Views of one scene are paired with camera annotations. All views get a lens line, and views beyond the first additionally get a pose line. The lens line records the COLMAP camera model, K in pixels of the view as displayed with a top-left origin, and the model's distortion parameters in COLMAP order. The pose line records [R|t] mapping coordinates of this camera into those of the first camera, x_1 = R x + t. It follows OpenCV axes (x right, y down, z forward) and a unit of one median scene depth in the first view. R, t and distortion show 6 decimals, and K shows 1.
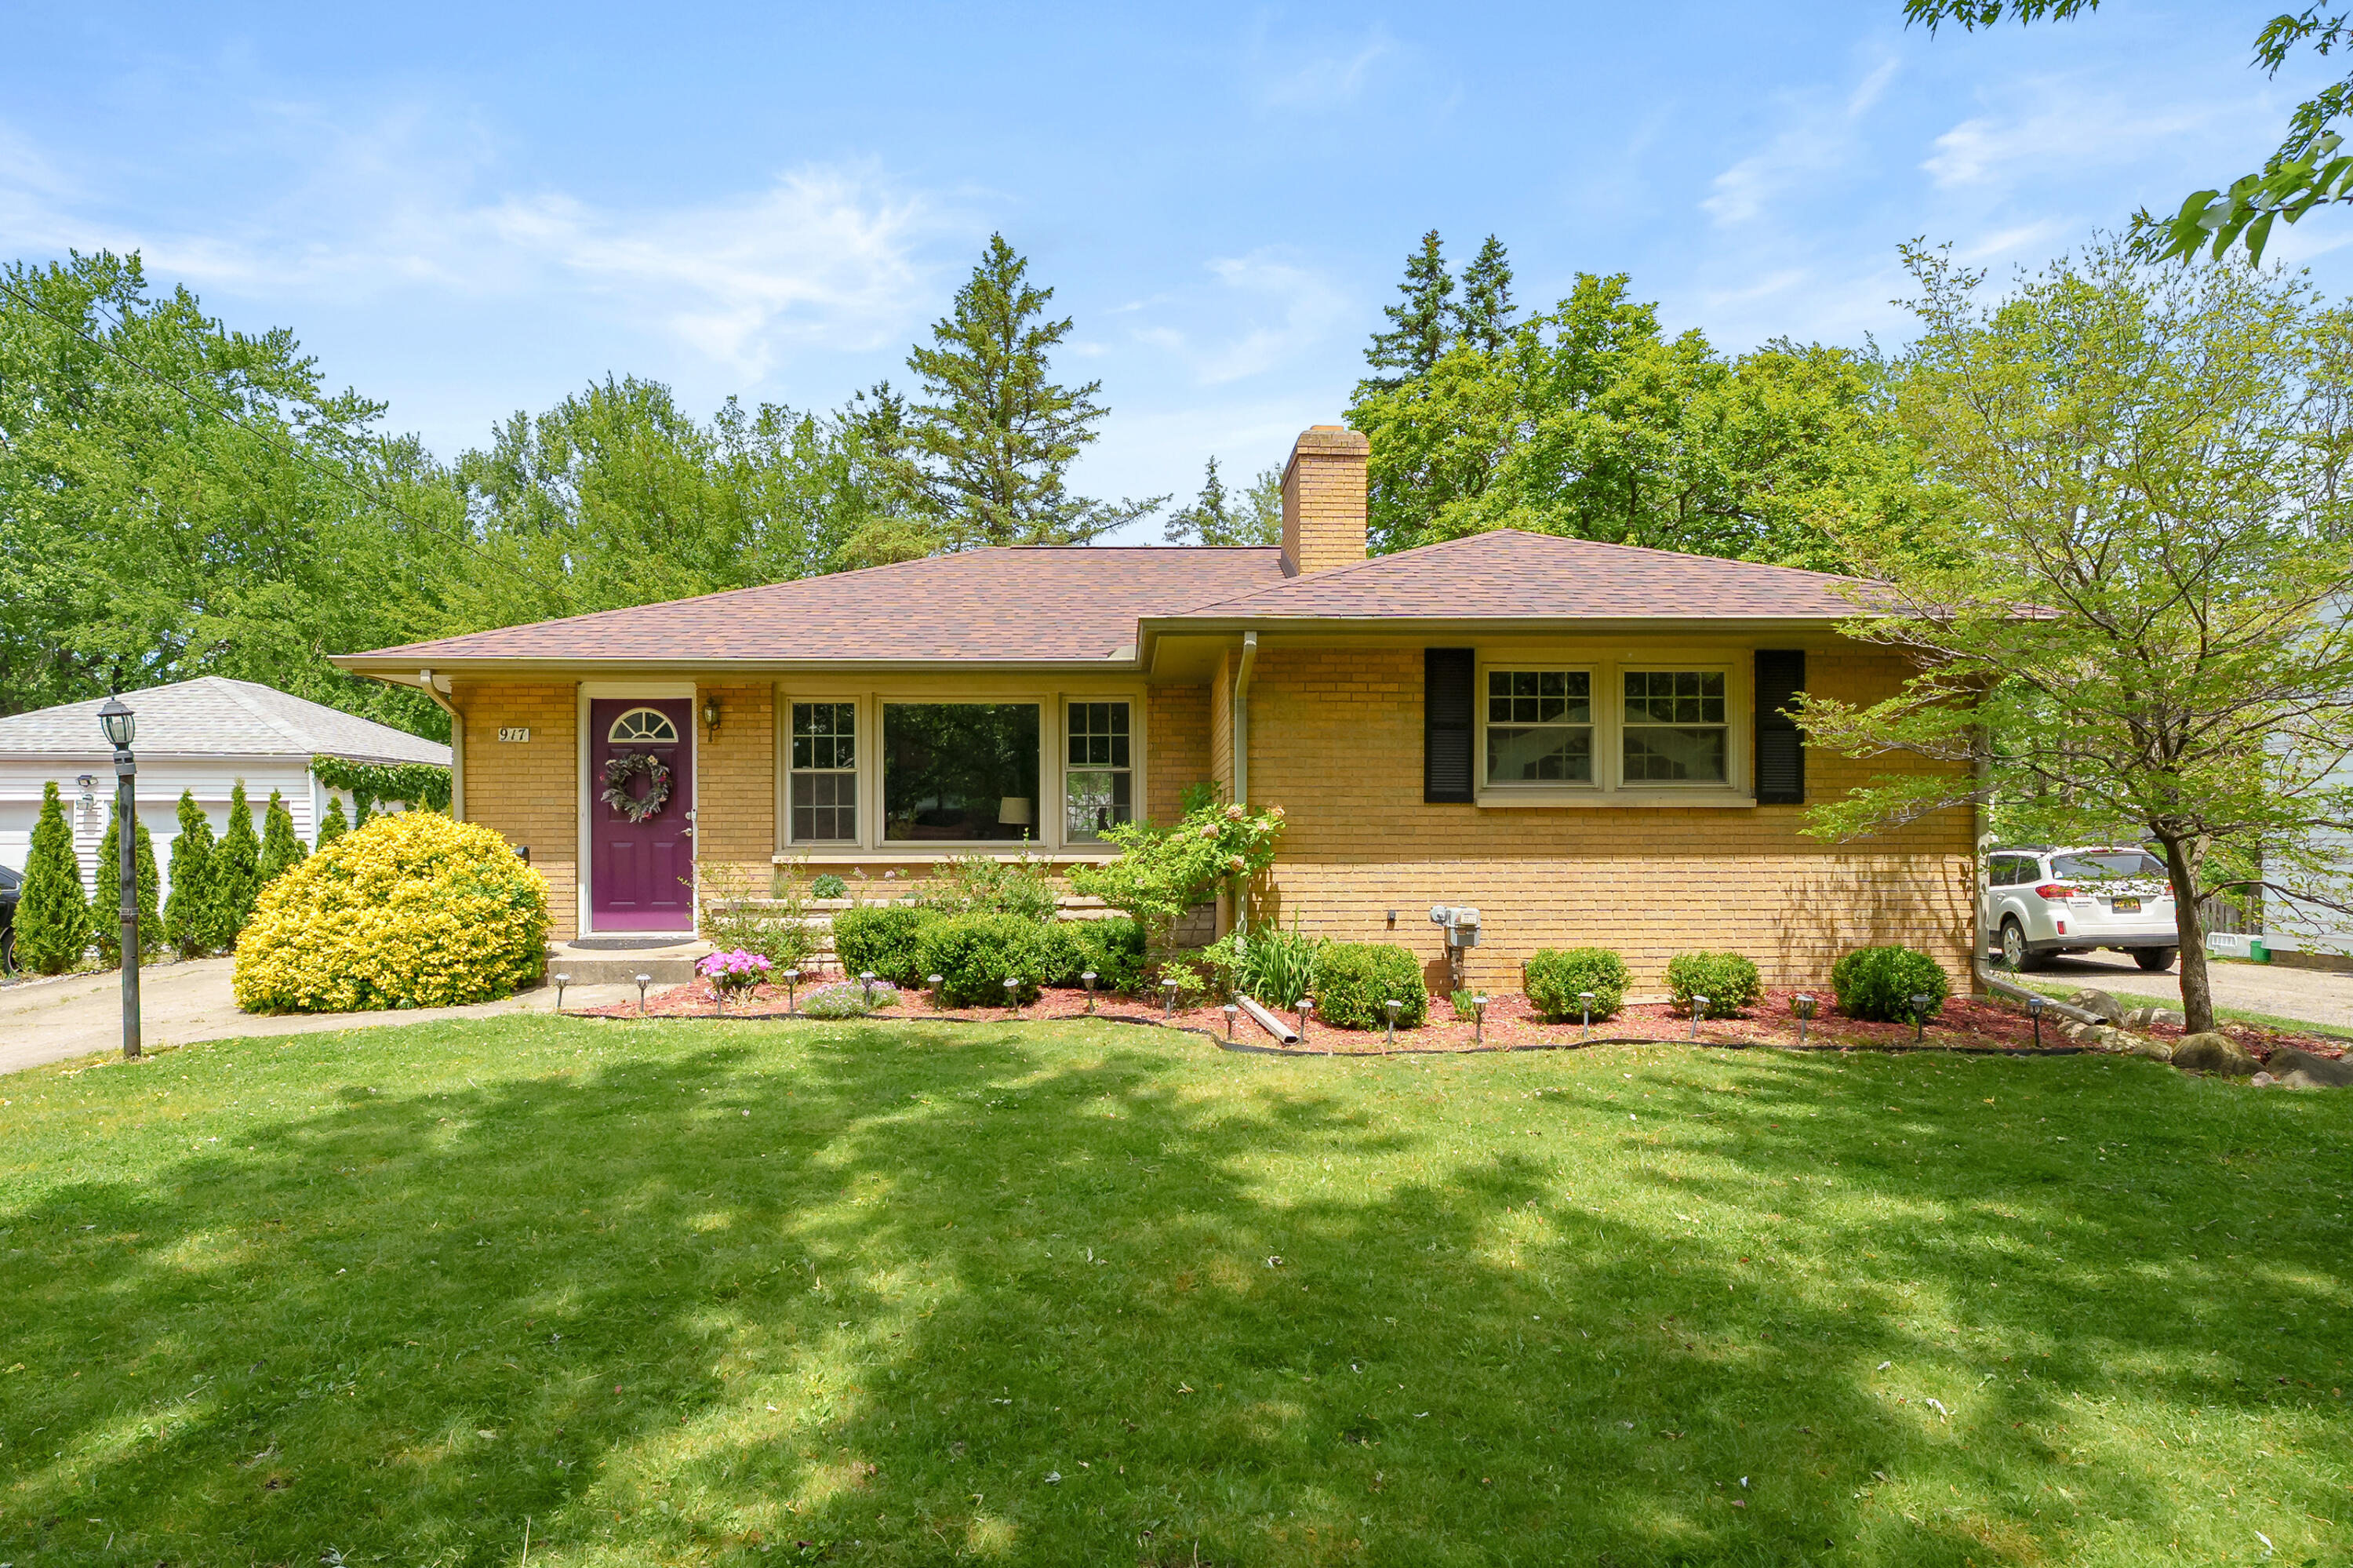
lens RADIAL K [[1282.8, 0, 1176.5], [0, 1282.8, 784.0], [0, 0, 1]] dist [-0.003269, -0.000800]
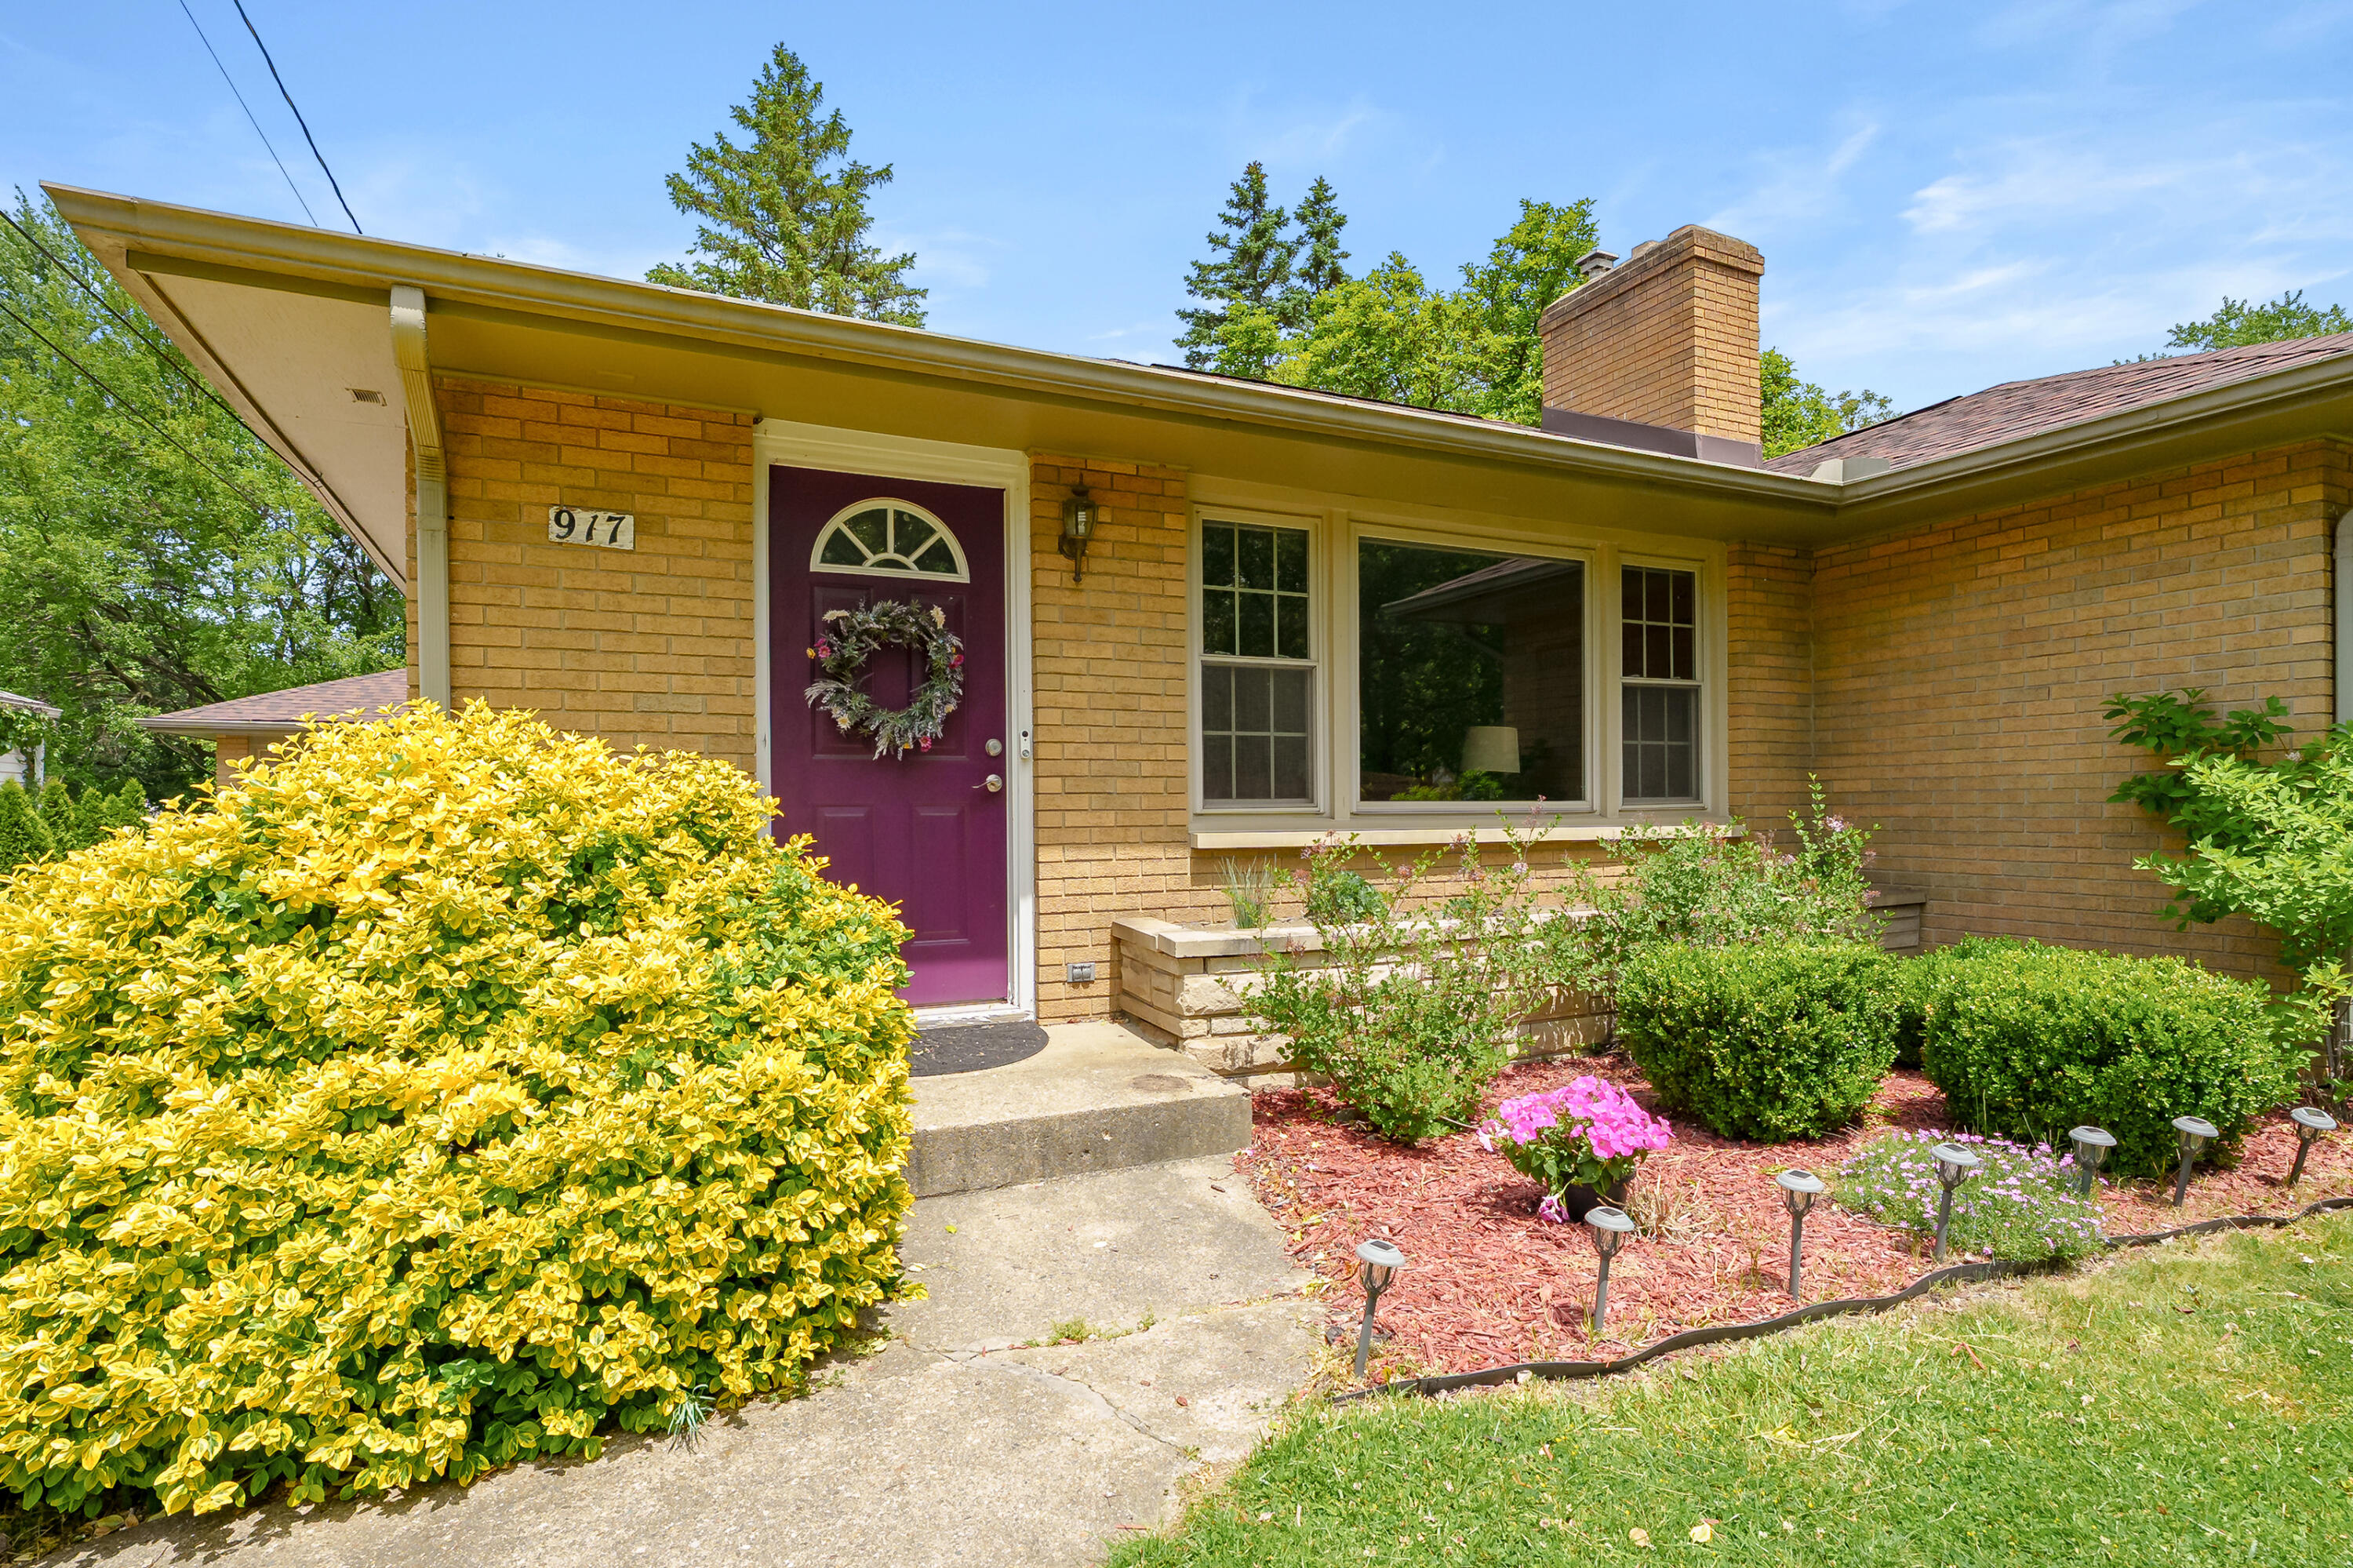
lens RADIAL K [[1173.2, 0, 1176.5], [0, 1173.2, 784.0], [0, 0, 1]] dist [-0.001352, 0.001133]
pose [[0.925590, 0.005845, 0.378483, -0.476588], [-0.012658, 0.999799, 0.015516, 0.030456], [-0.378316, -0.019152, 0.925478, 0.590236]]
